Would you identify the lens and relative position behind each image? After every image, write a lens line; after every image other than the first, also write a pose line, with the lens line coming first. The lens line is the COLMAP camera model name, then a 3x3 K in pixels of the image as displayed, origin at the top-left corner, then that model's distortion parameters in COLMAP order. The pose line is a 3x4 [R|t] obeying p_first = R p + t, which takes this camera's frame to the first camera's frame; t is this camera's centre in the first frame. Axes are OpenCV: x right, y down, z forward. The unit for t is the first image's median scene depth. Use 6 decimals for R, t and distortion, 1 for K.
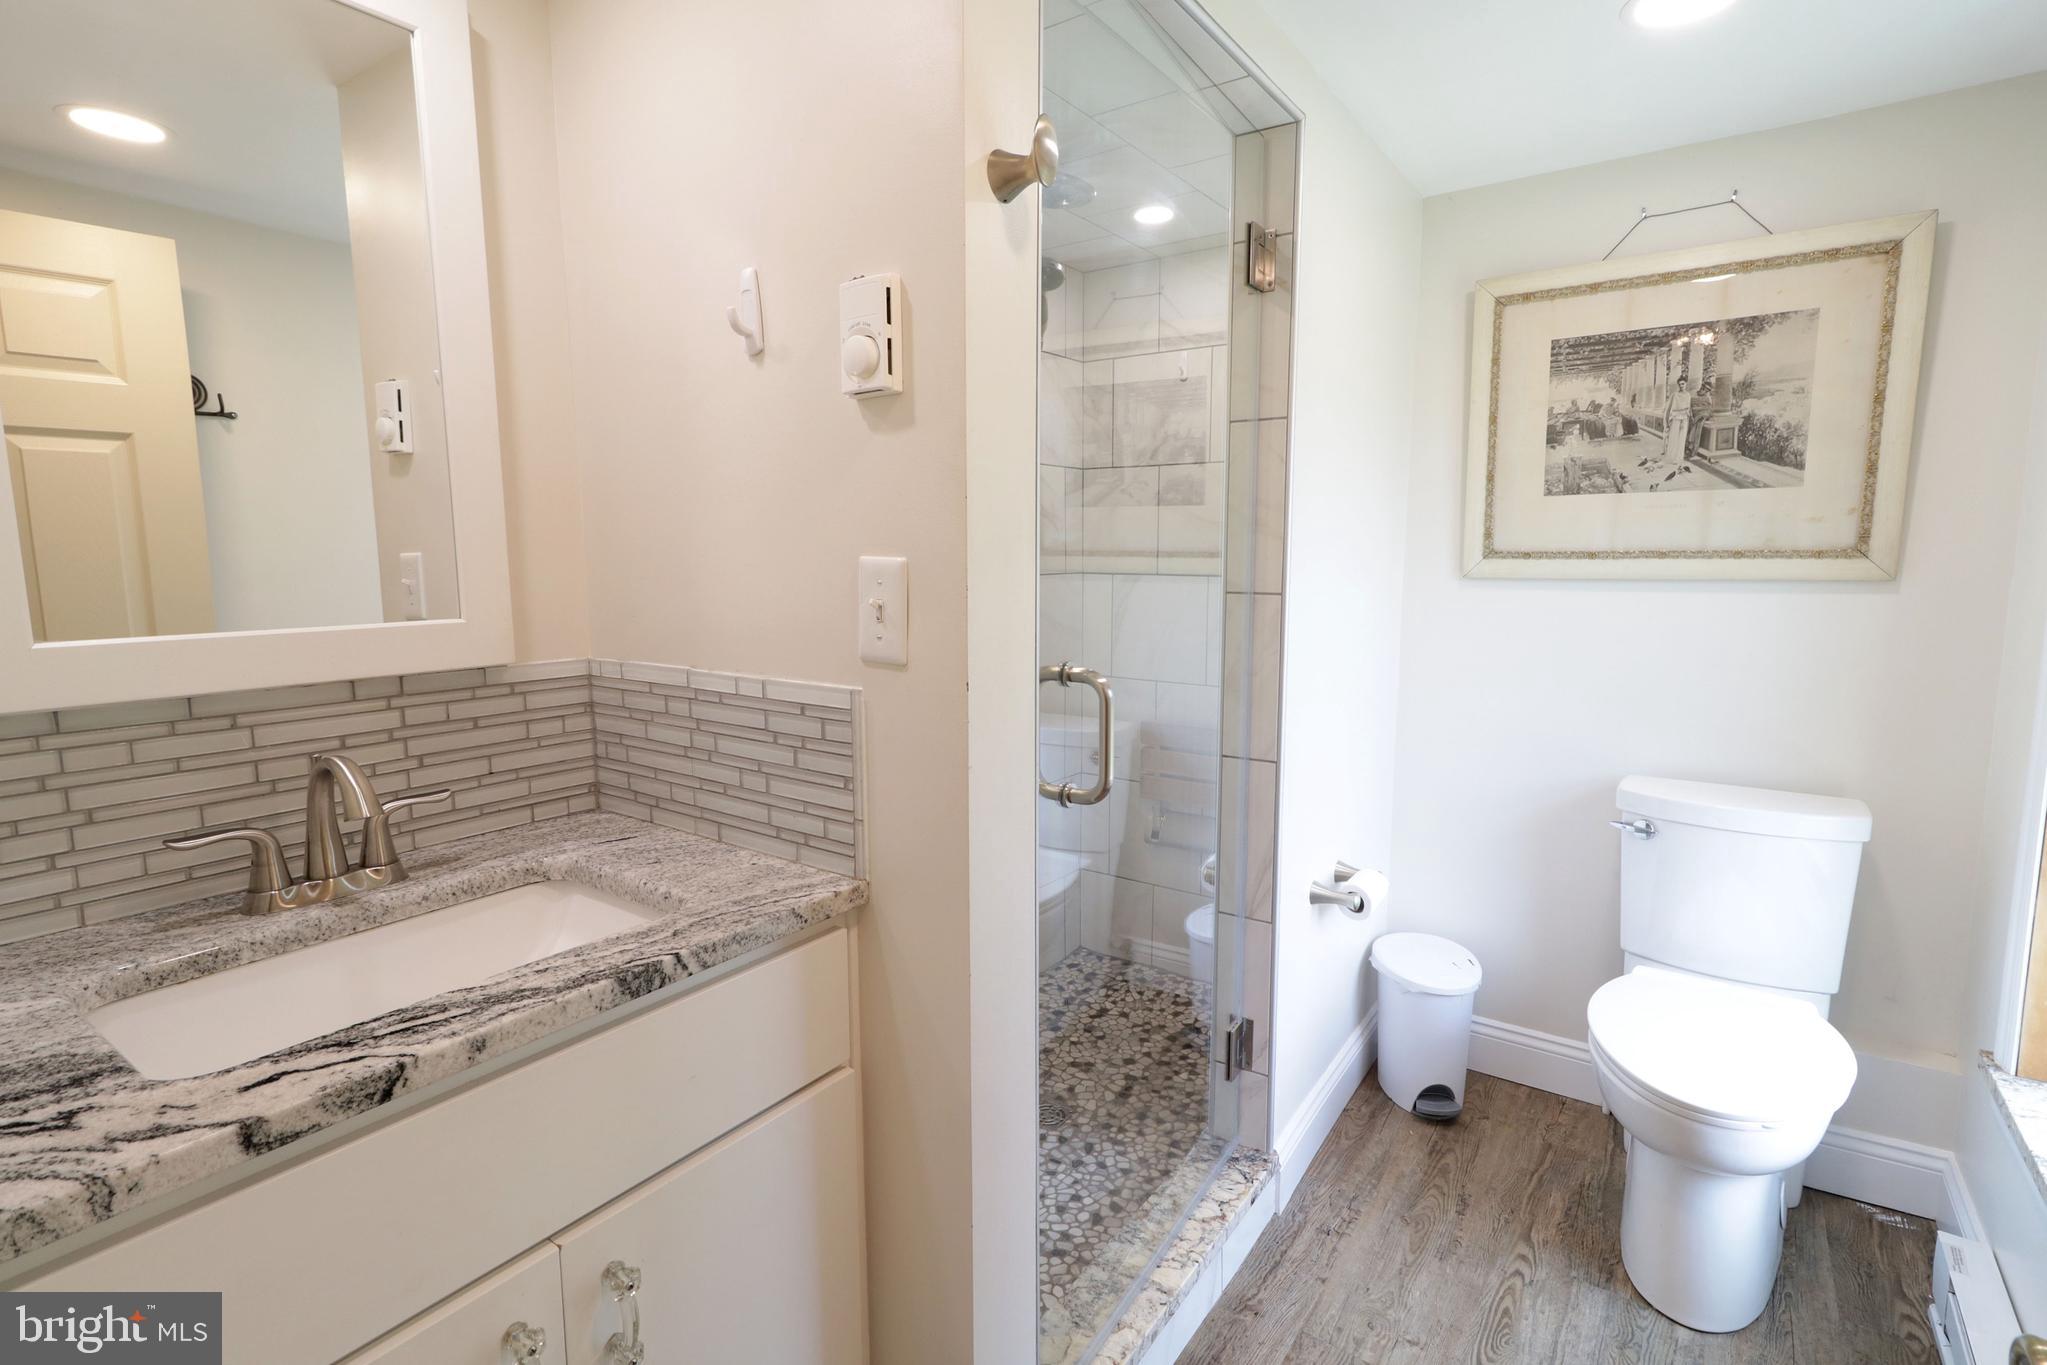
lens RADIAL K [[984.5, 0, 1027.1], [0, 984.5, 680.2], [0, 0, 1]] dist [0.005345, 0.002518]
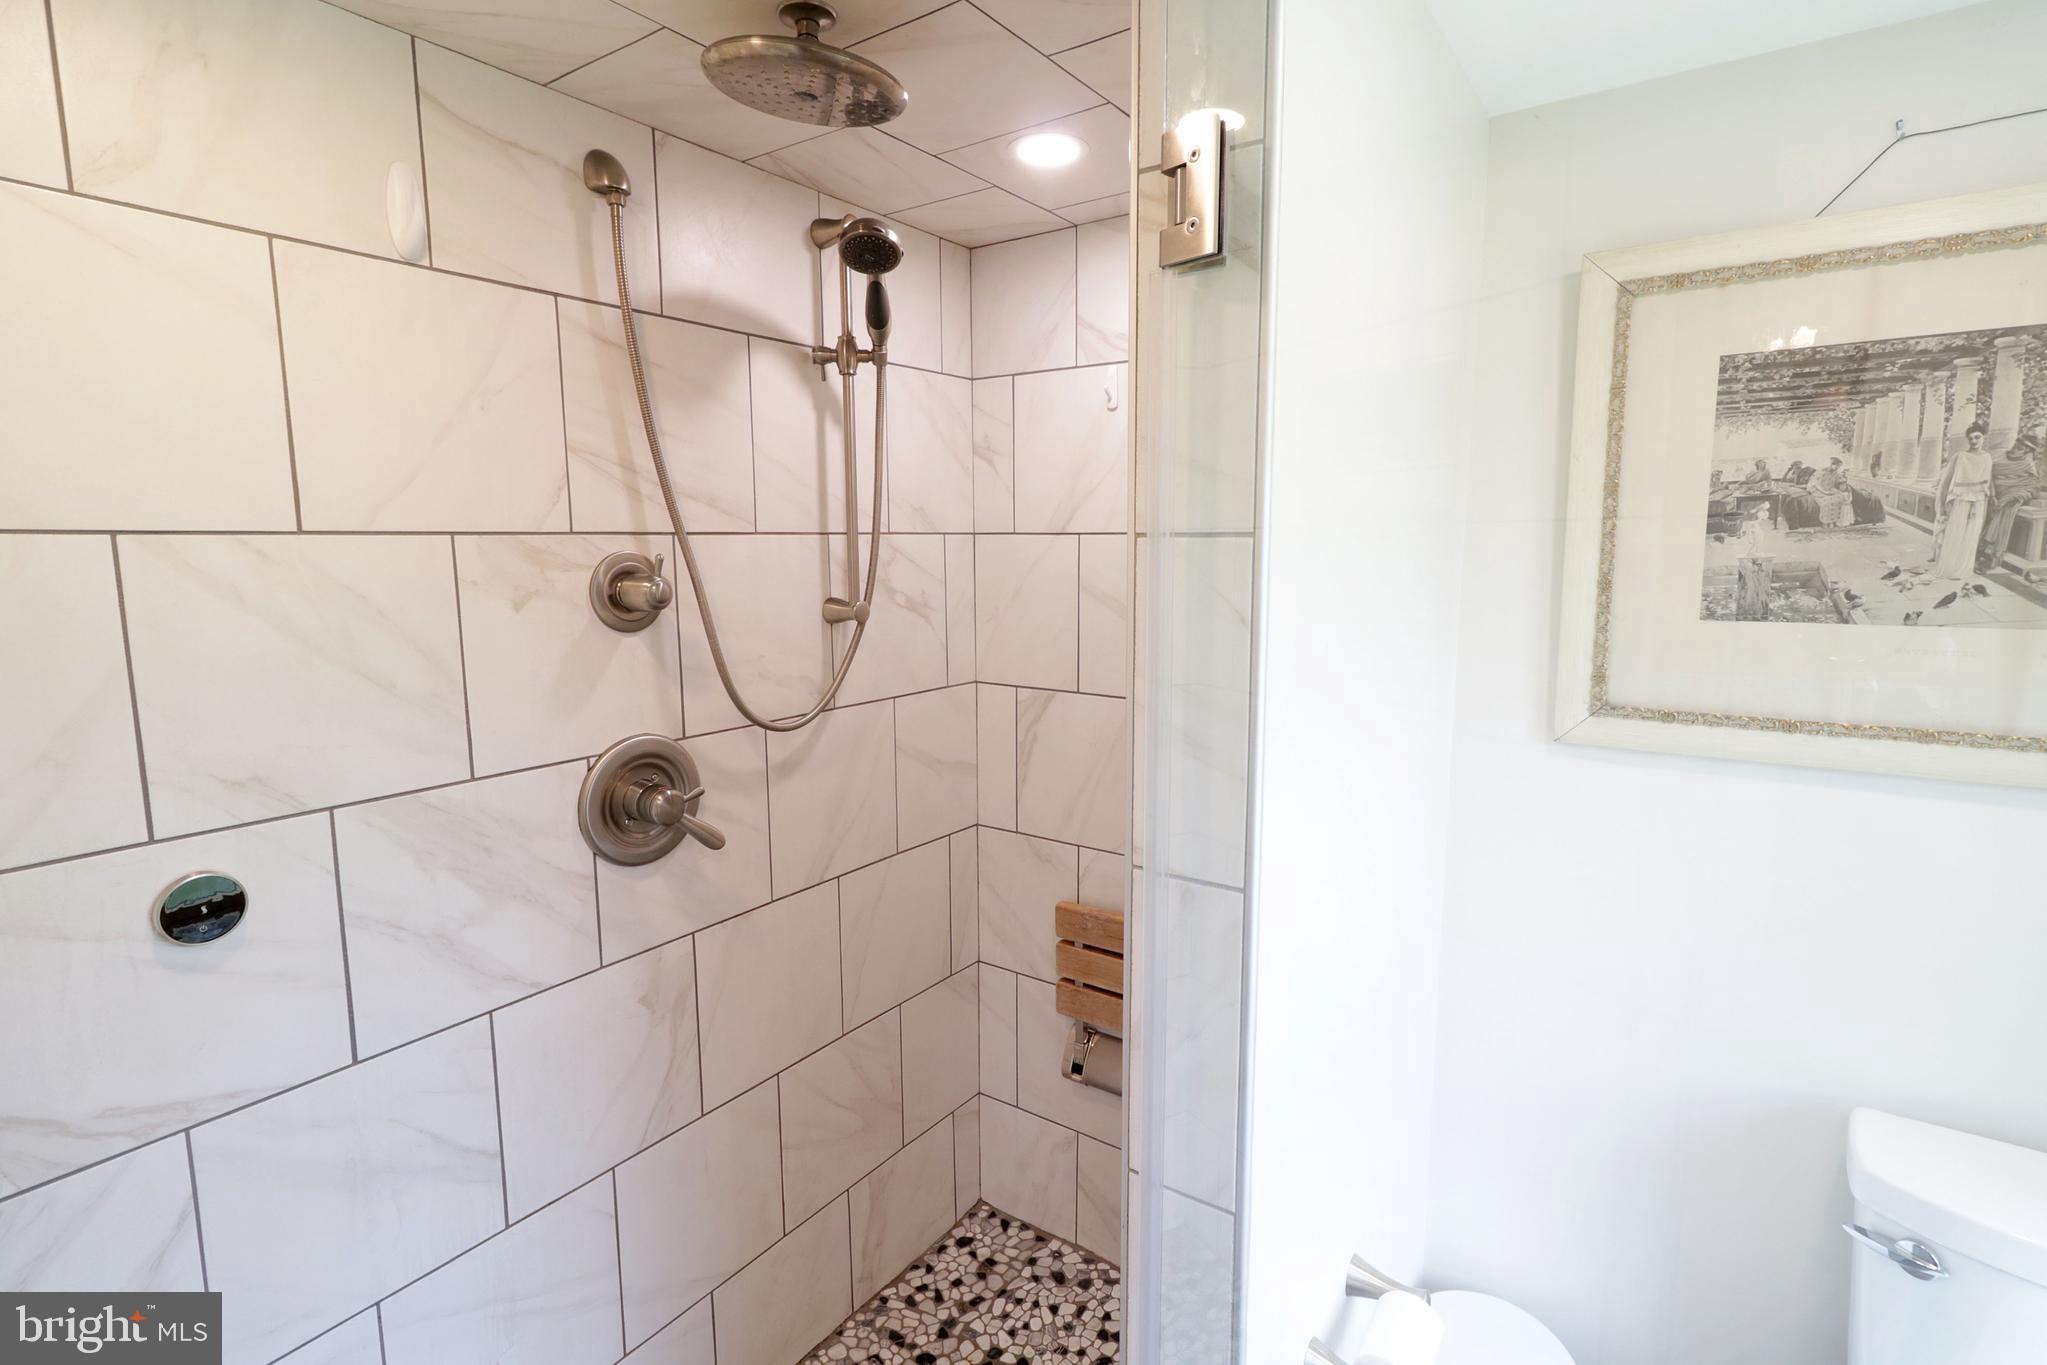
lens RADIAL K [[984.5, 0, 1022.2], [0, 984.5, 673.8], [0, 0, 1]] dist [0.005345, 0.002518]
pose [[0.999999, -0.000805, 0.001474, 0.121297], [0.000801, 0.999996, 0.002728, -0.160423], [-0.001476, -0.002727, 0.999995, 0.421172]]
